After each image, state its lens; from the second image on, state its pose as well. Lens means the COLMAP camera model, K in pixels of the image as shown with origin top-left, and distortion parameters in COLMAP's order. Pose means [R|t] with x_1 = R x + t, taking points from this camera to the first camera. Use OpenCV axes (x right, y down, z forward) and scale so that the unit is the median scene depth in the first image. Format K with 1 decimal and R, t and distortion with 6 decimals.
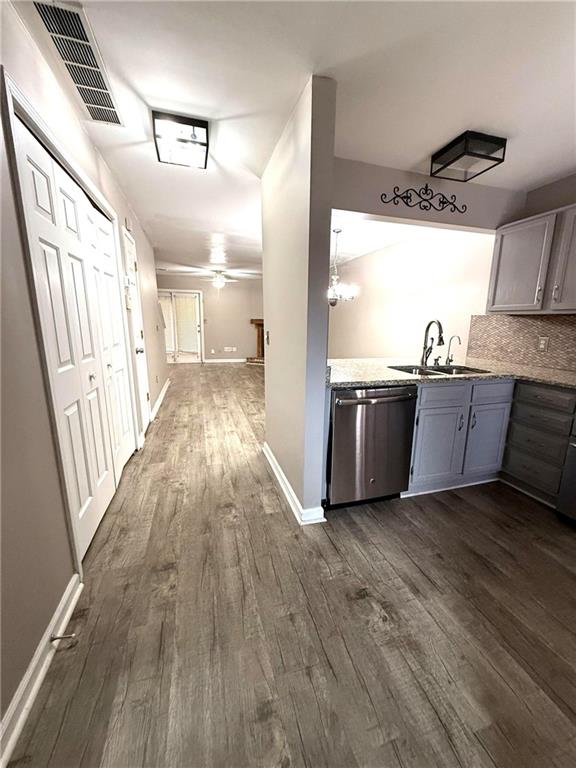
lens RADIAL K [[307.3, 0, 288.0], [0, 307.3, 384.0], [0, 0, 1]] dist [-0.001871, -0.000060]
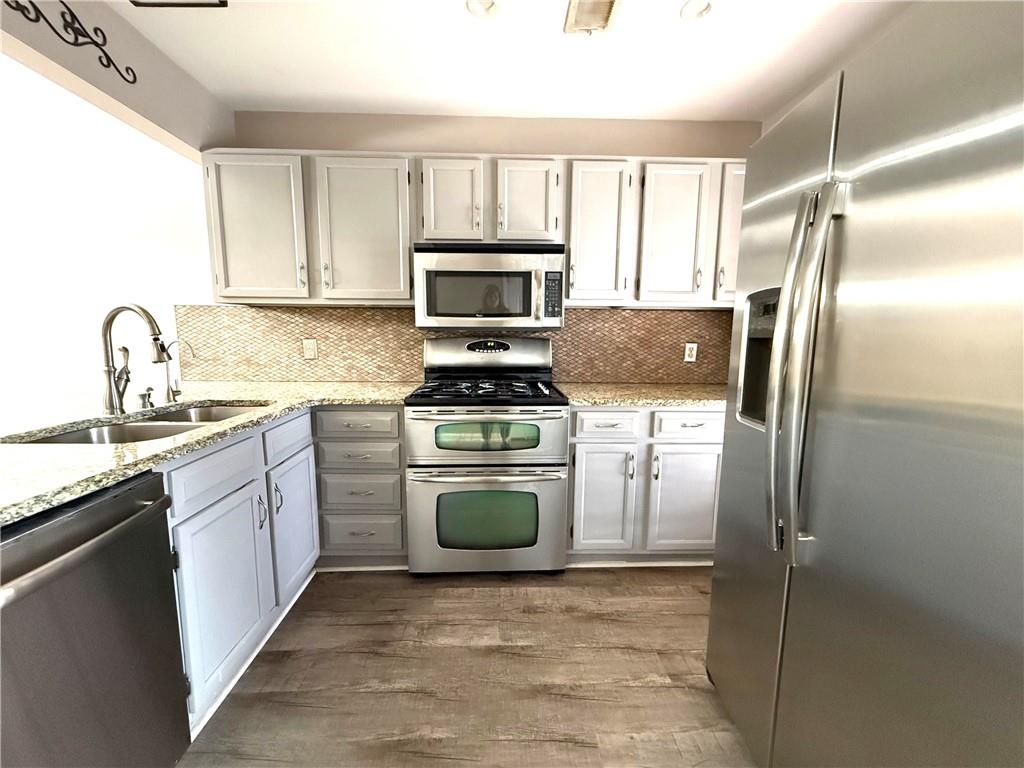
lens RADIAL K [[409.7, 0, 512.0], [0, 409.7, 384.0], [0, 0, 1]] dist [-0.001871, -0.000060]
pose [[0.251168, -0.130446, 0.959113, 0.056055], [0.193774, 0.977595, 0.082215, -0.044978], [-0.948349, 0.165202, 0.270818, 0.360767]]
